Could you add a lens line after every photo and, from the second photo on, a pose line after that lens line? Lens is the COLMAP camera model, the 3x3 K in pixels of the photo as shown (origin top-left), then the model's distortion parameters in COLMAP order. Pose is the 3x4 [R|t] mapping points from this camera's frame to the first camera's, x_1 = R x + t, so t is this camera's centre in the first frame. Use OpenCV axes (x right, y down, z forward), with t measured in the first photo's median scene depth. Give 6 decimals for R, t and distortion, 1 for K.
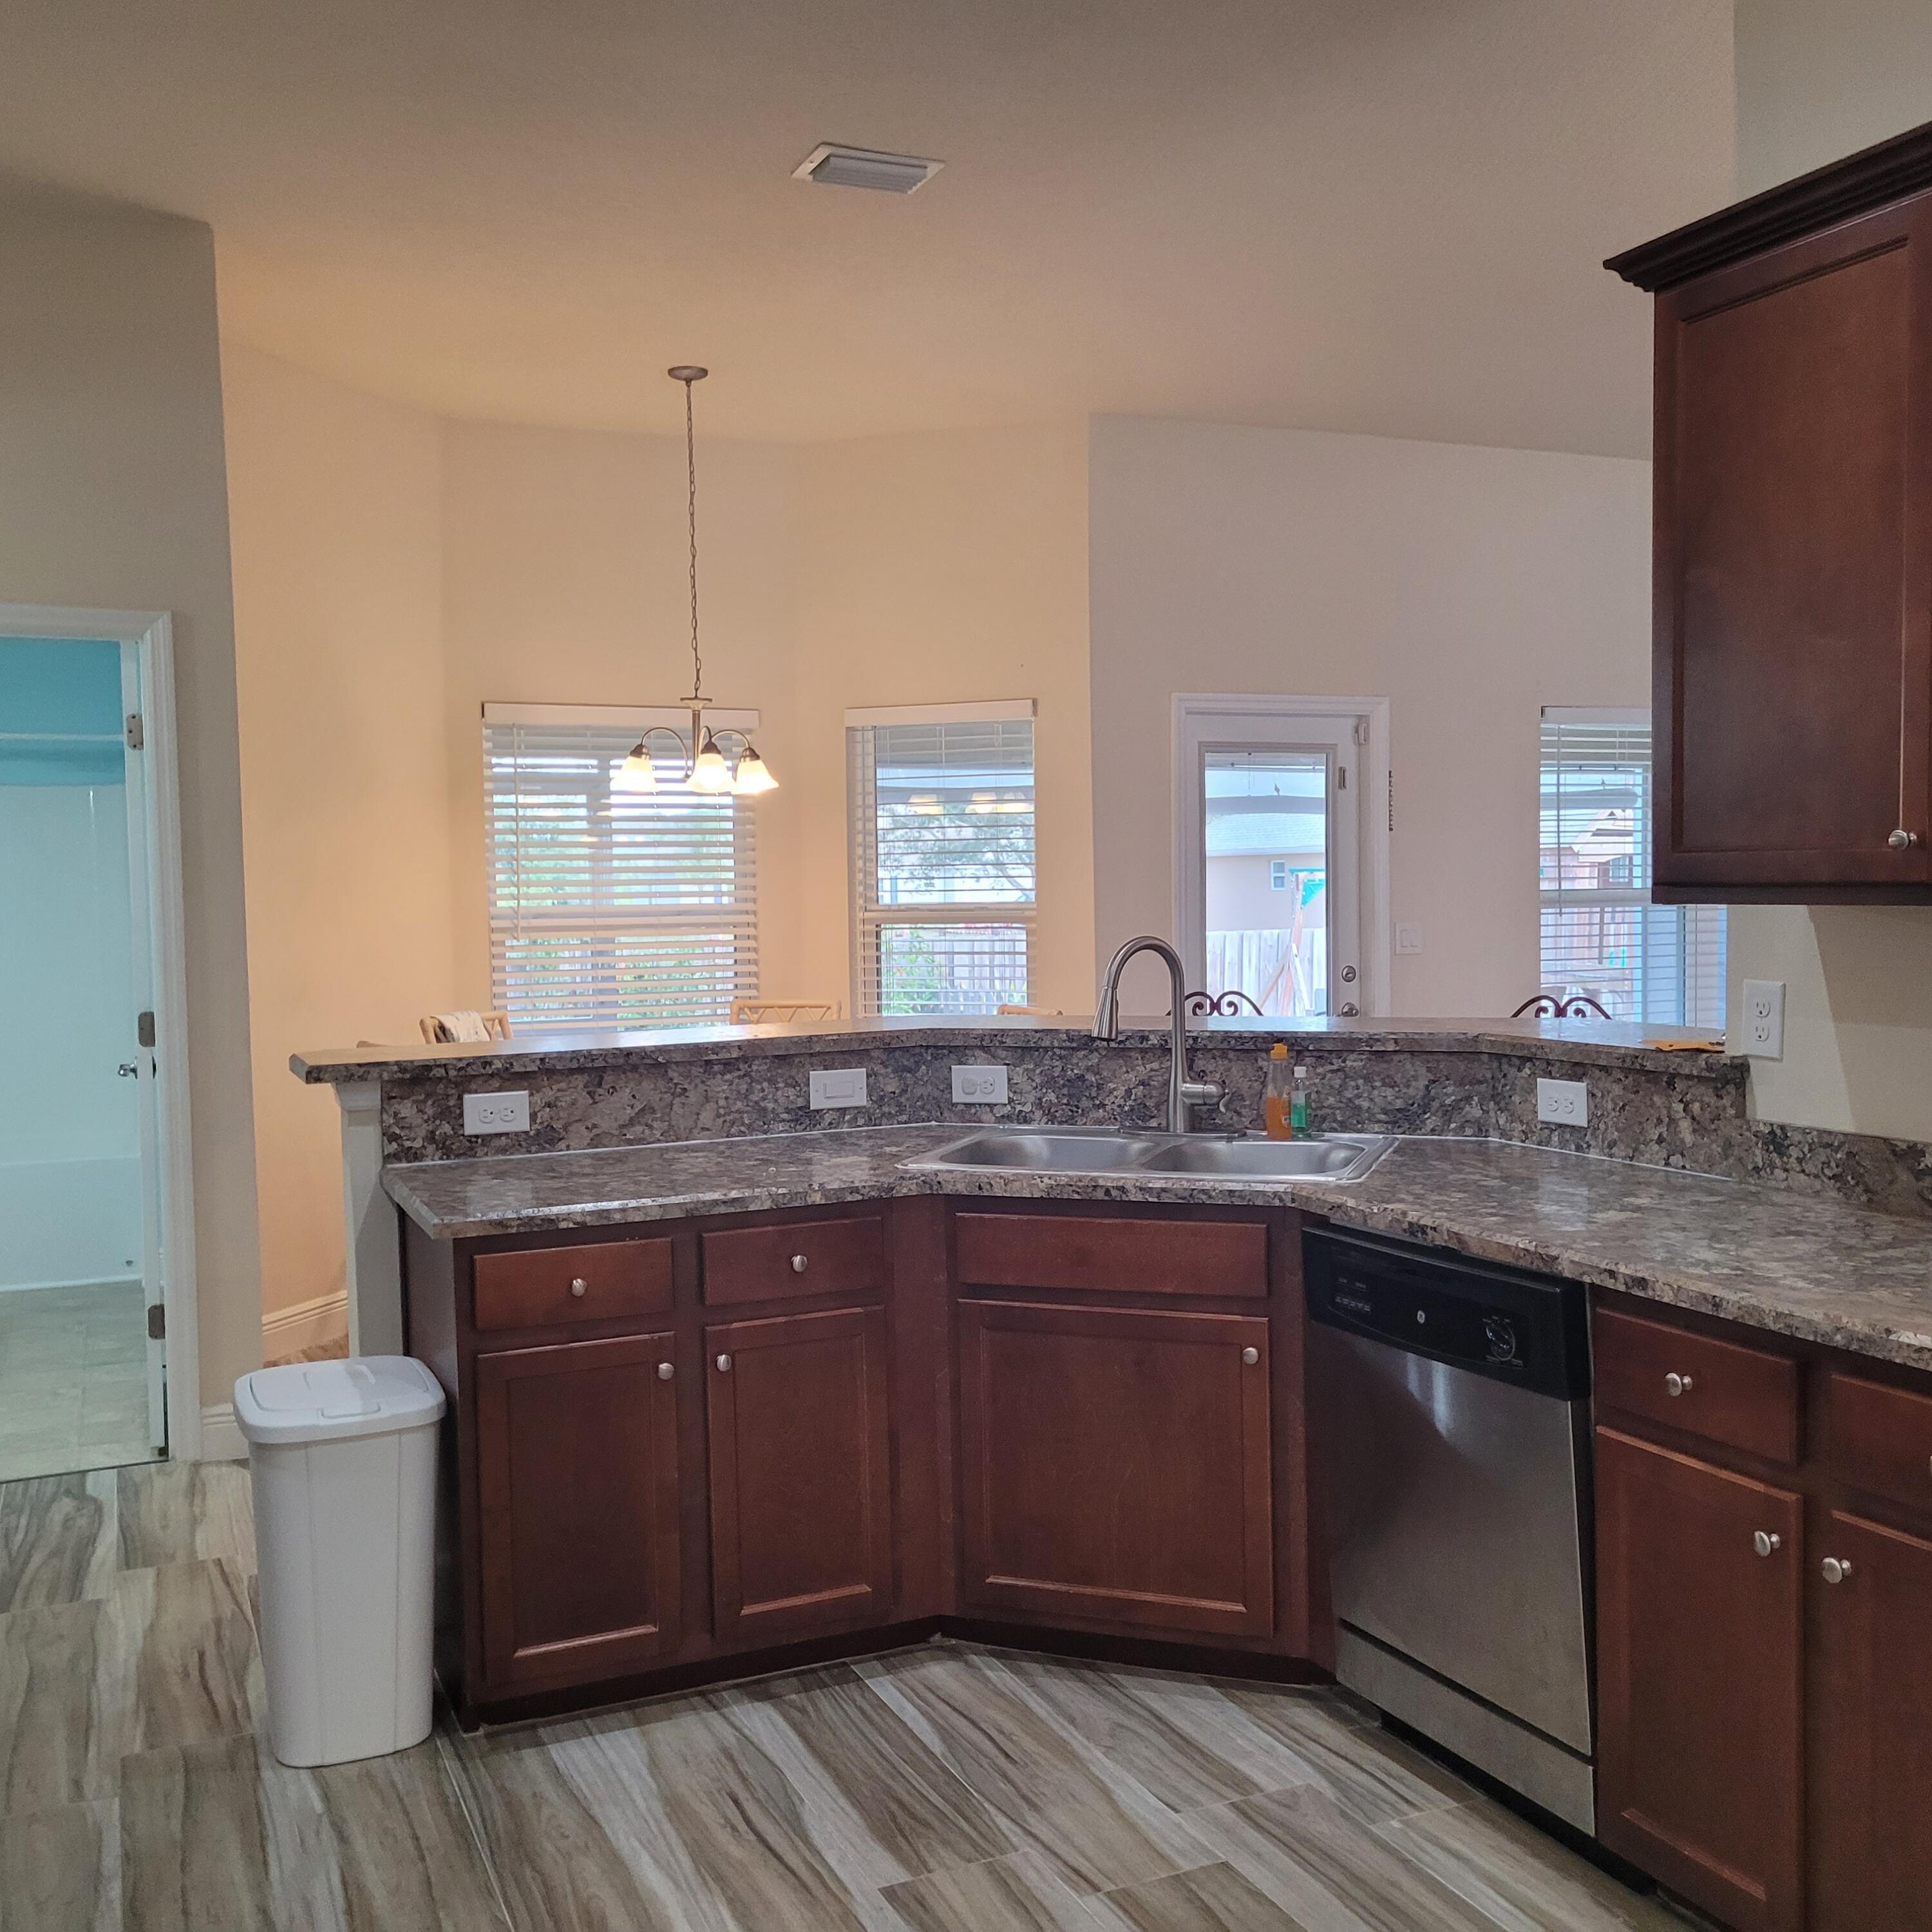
lens RADIAL K [[1947.3, 0, 966.0], [0, 1947.3, 966.0], [0, 0, 1]] dist [0.066152, -0.034386]
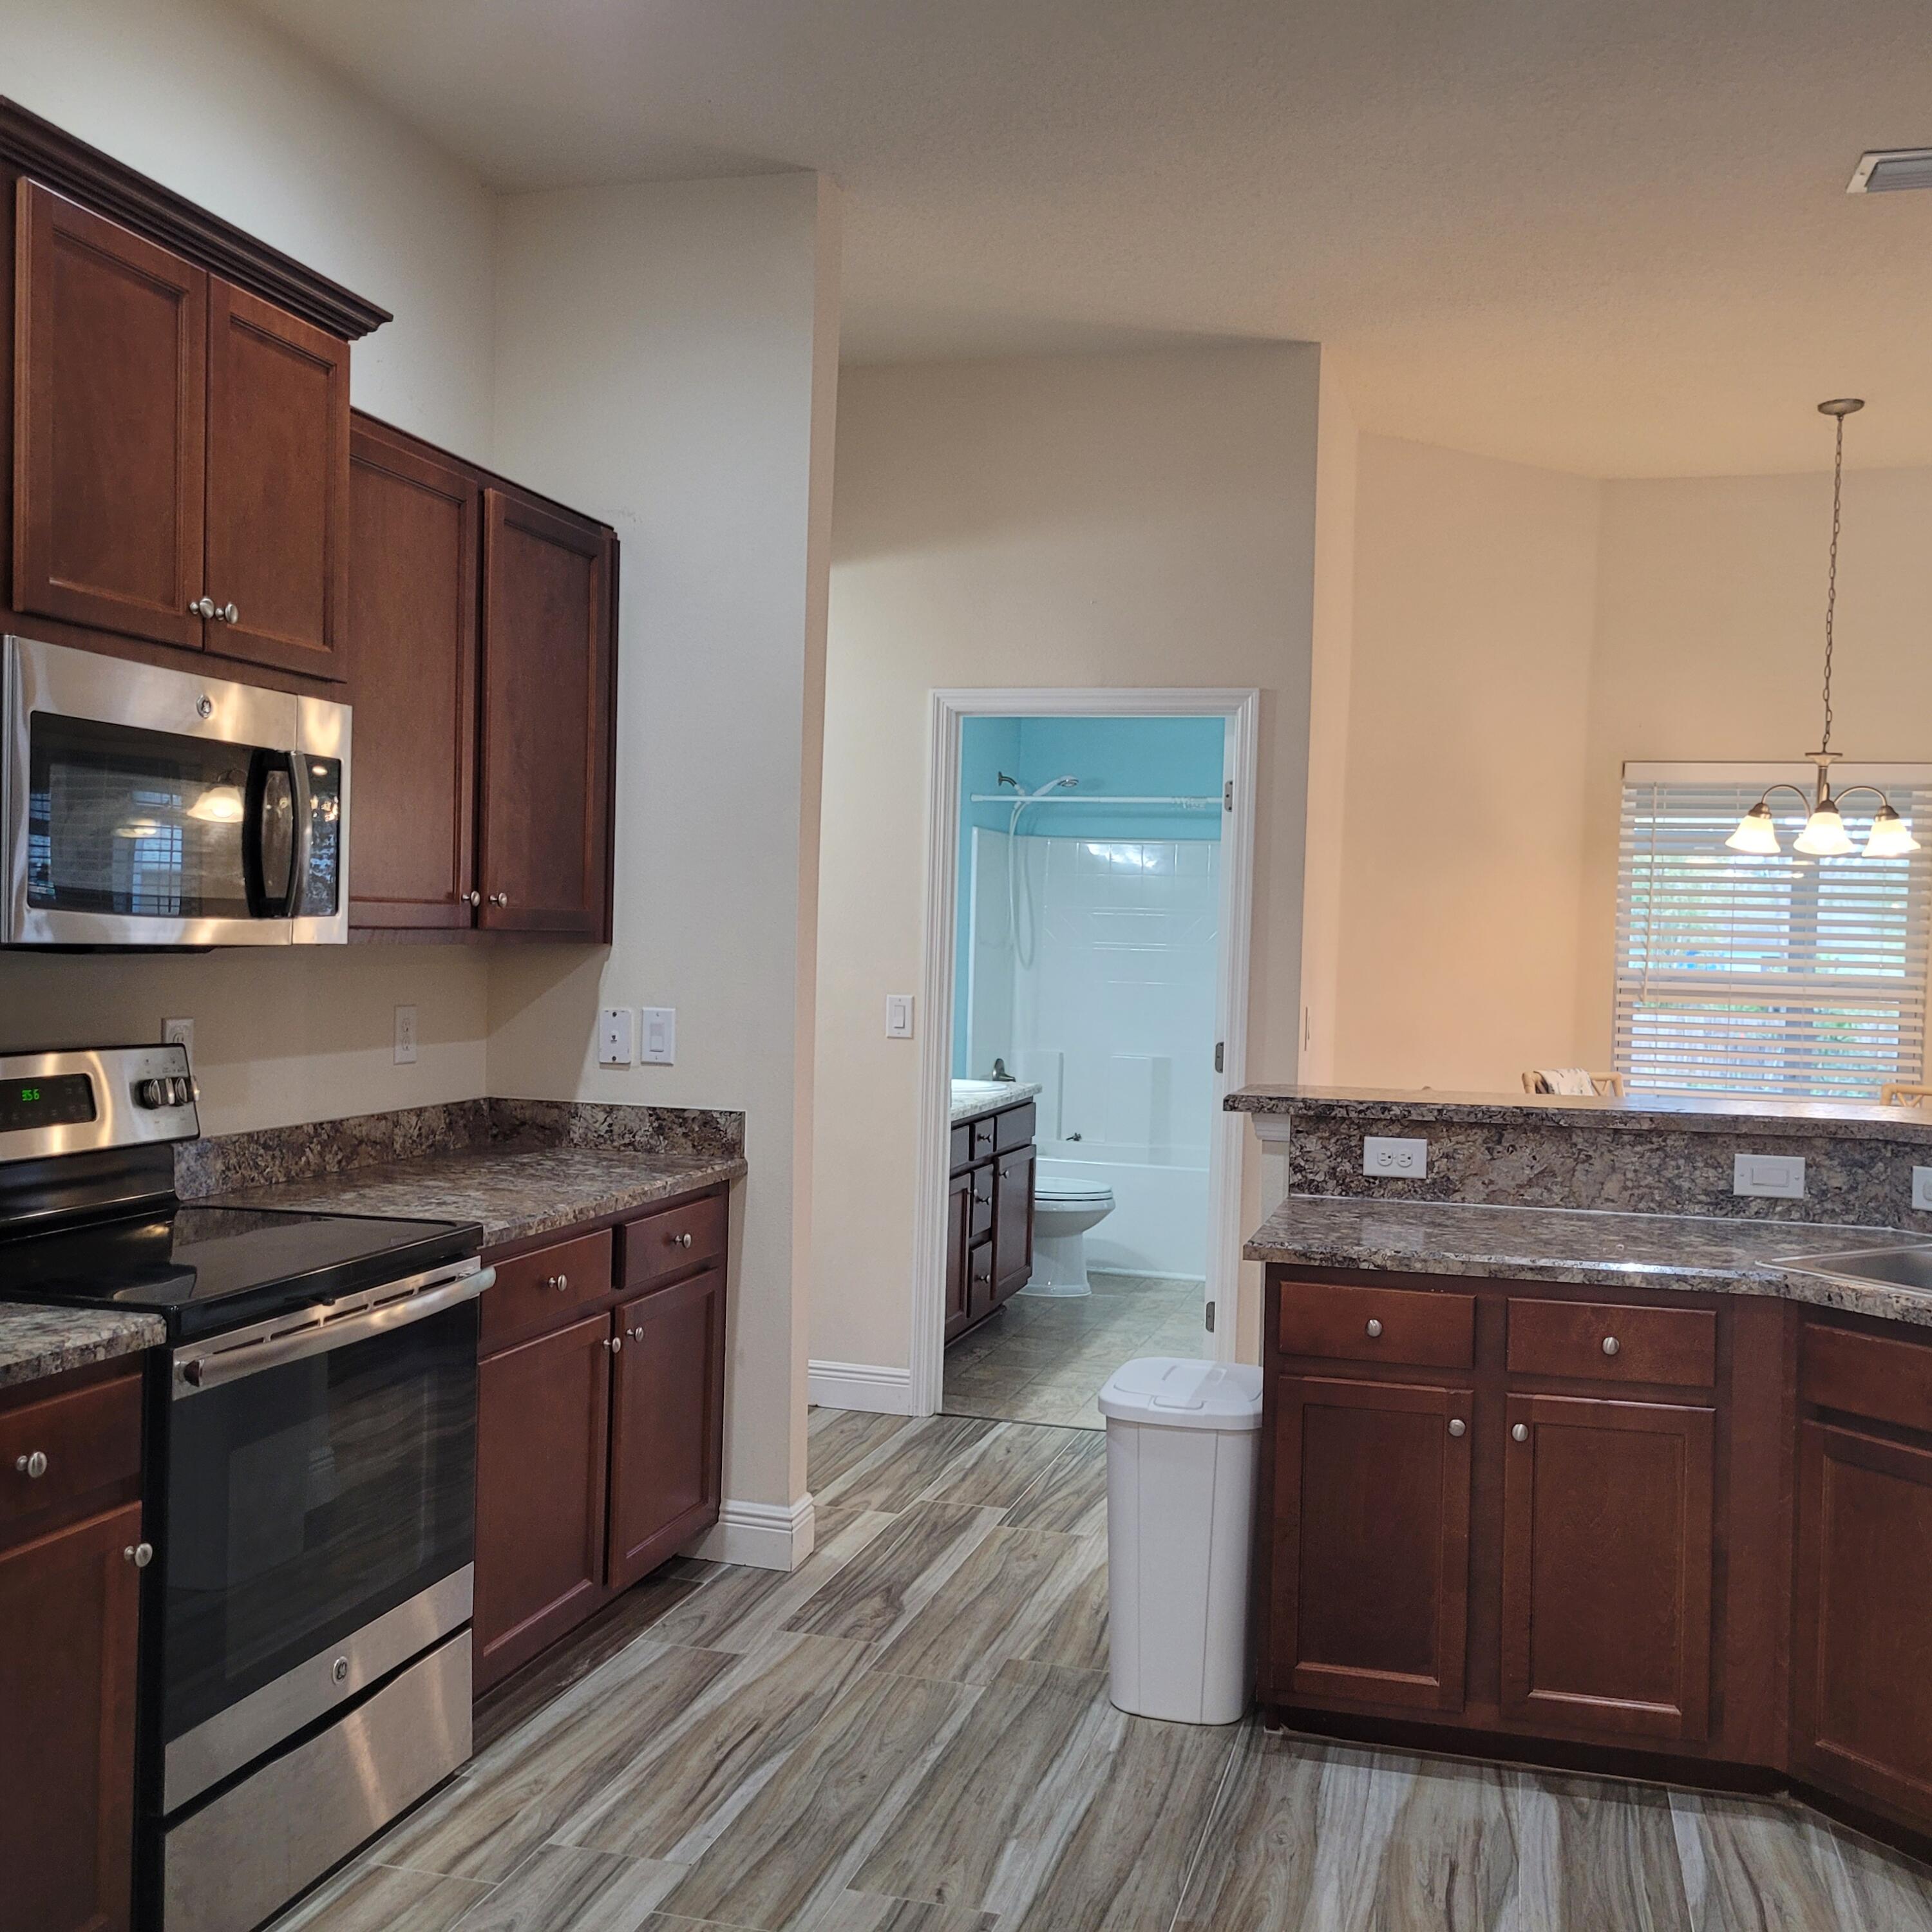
lens RADIAL K [[1959.2, 0, 1008.5], [0, 1959.2, 959.9], [0, 0, 1]] dist [0.051141, -0.020303]
pose [[0.780877, 0.046289, -0.622967, 0.246741], [-0.067217, 0.997687, -0.010123, -0.005459], [0.621058, 0.049779, 0.782182, 0.048404]]
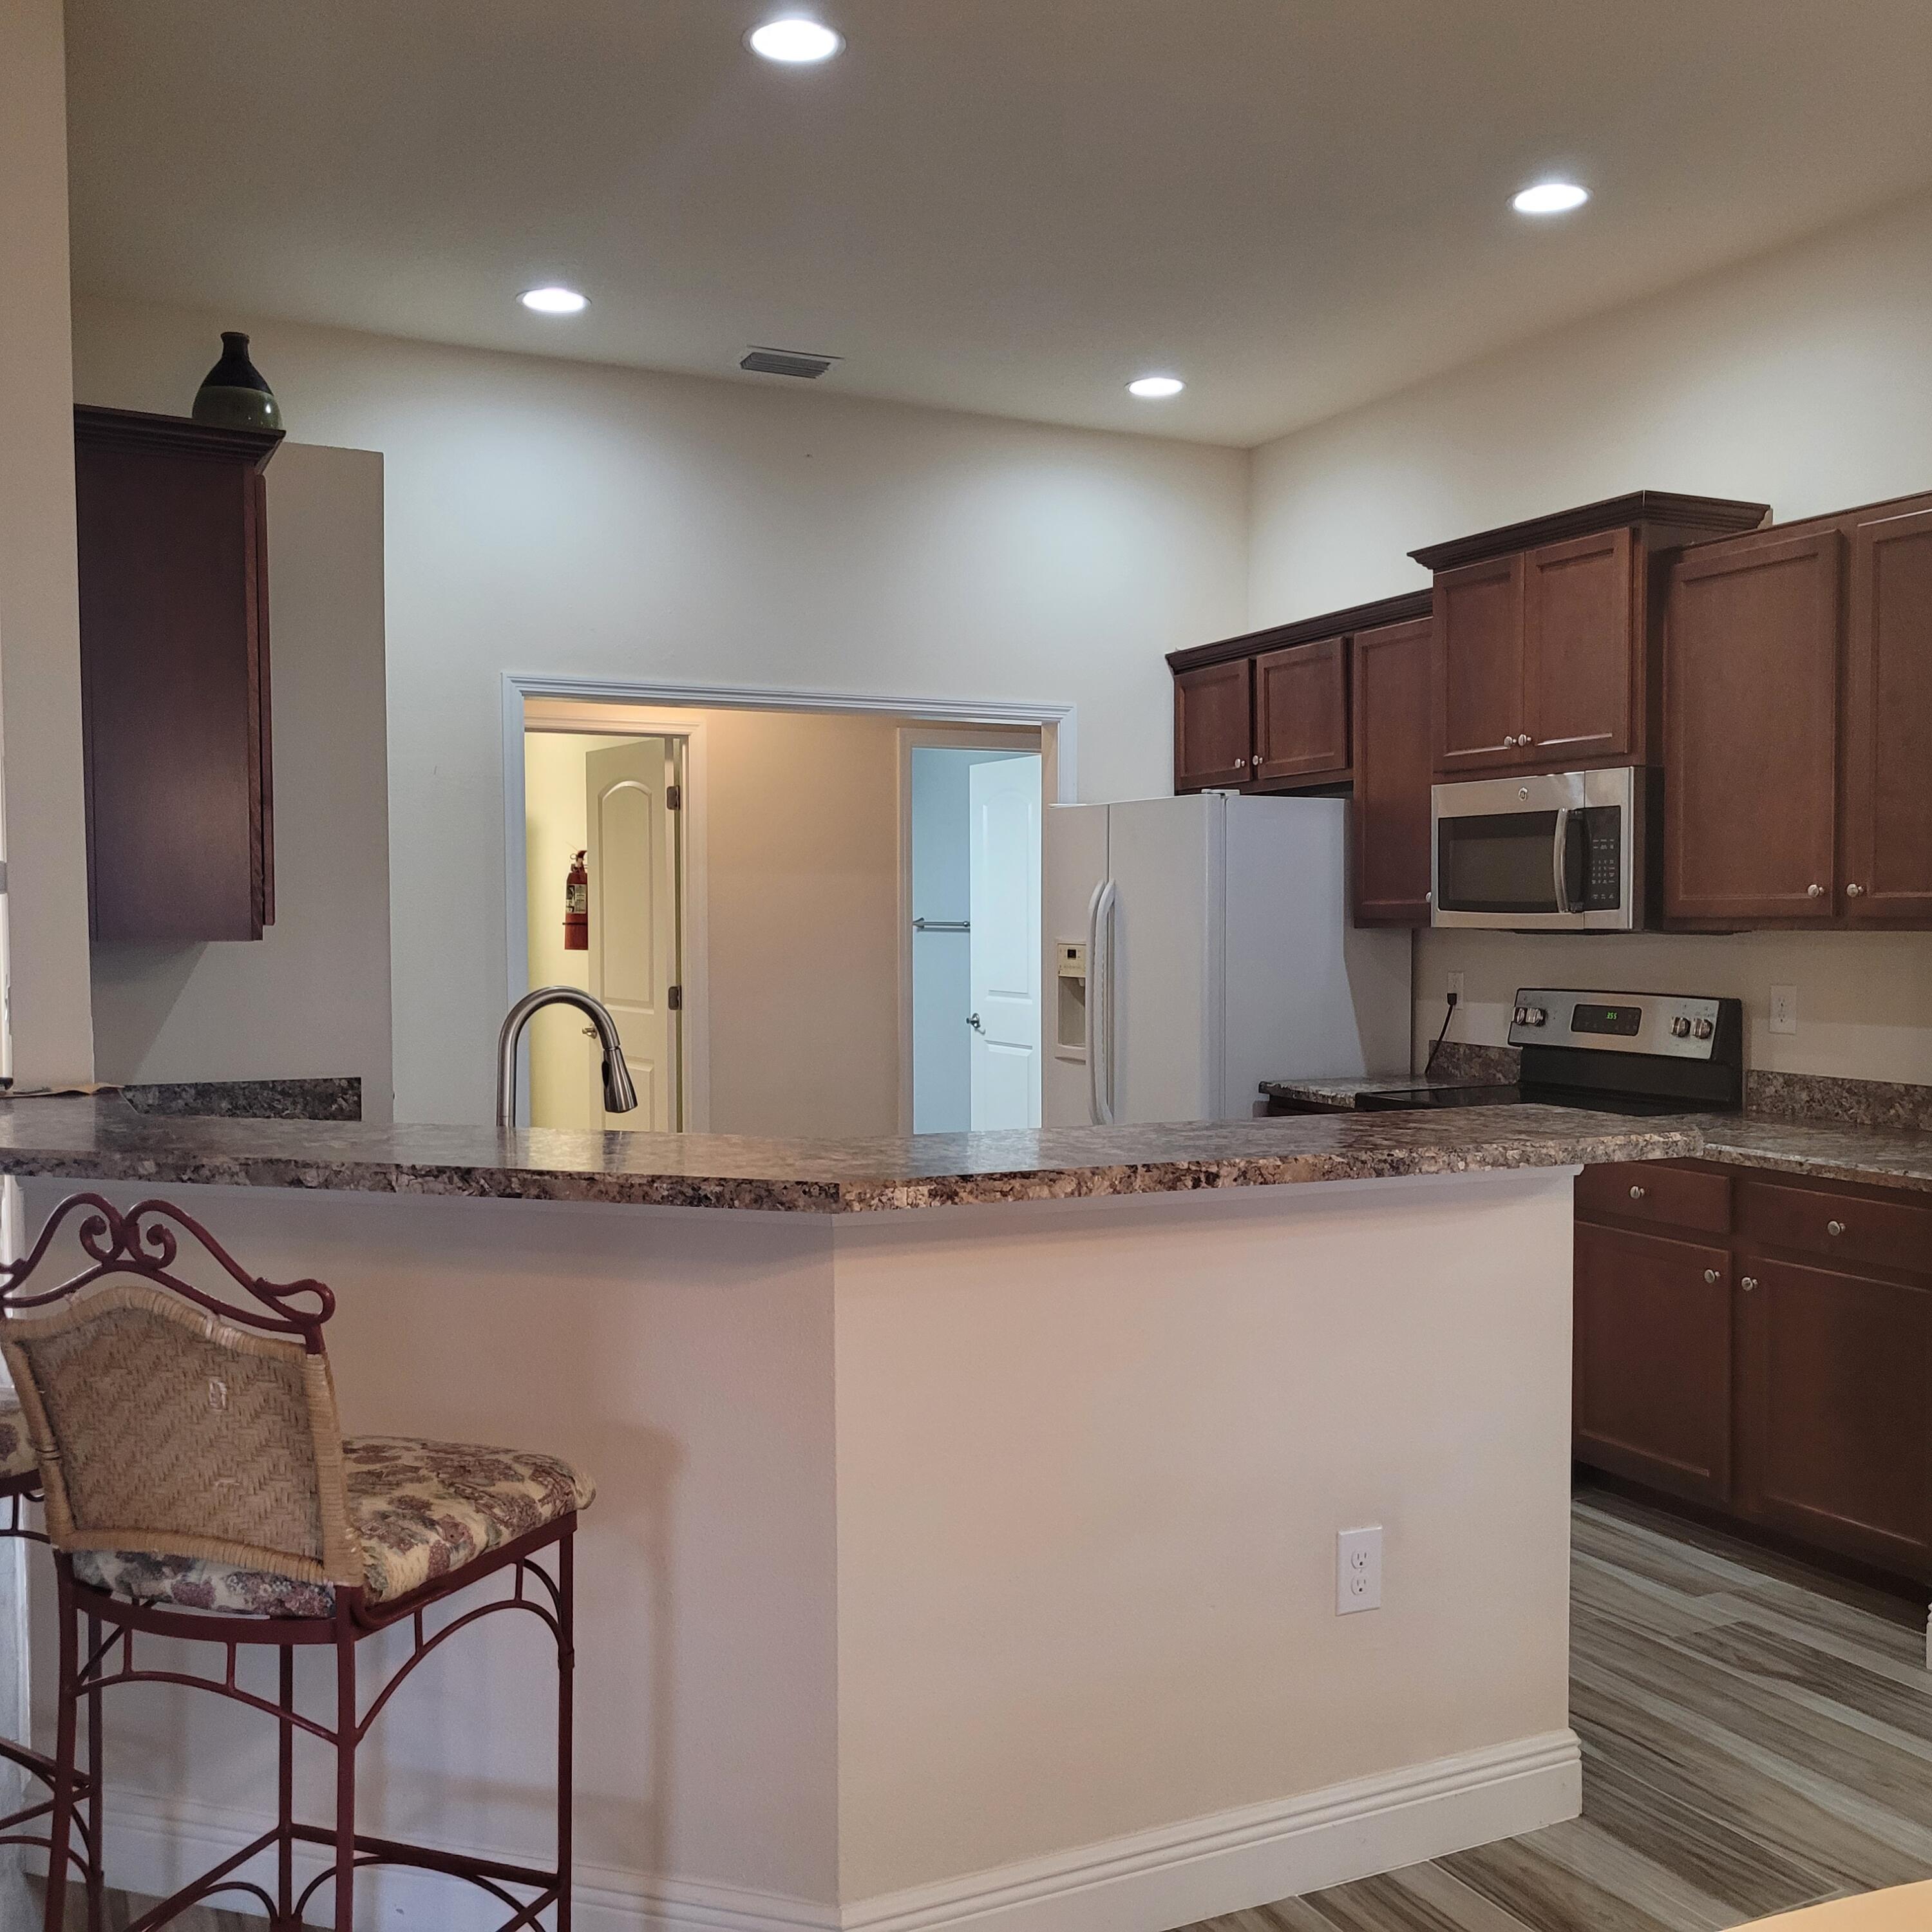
lens RADIAL K [[1959.2, 0, 1008.5], [0, 1959.2, 959.9], [0, 0, 1]] dist [0.051141, -0.020303]
pose [[-0.998286, 0.019113, -0.055322, -0.044233], [0.015364, 0.997606, 0.067425, -0.072877], [0.056478, 0.066459, -0.996189, 1.775016]]
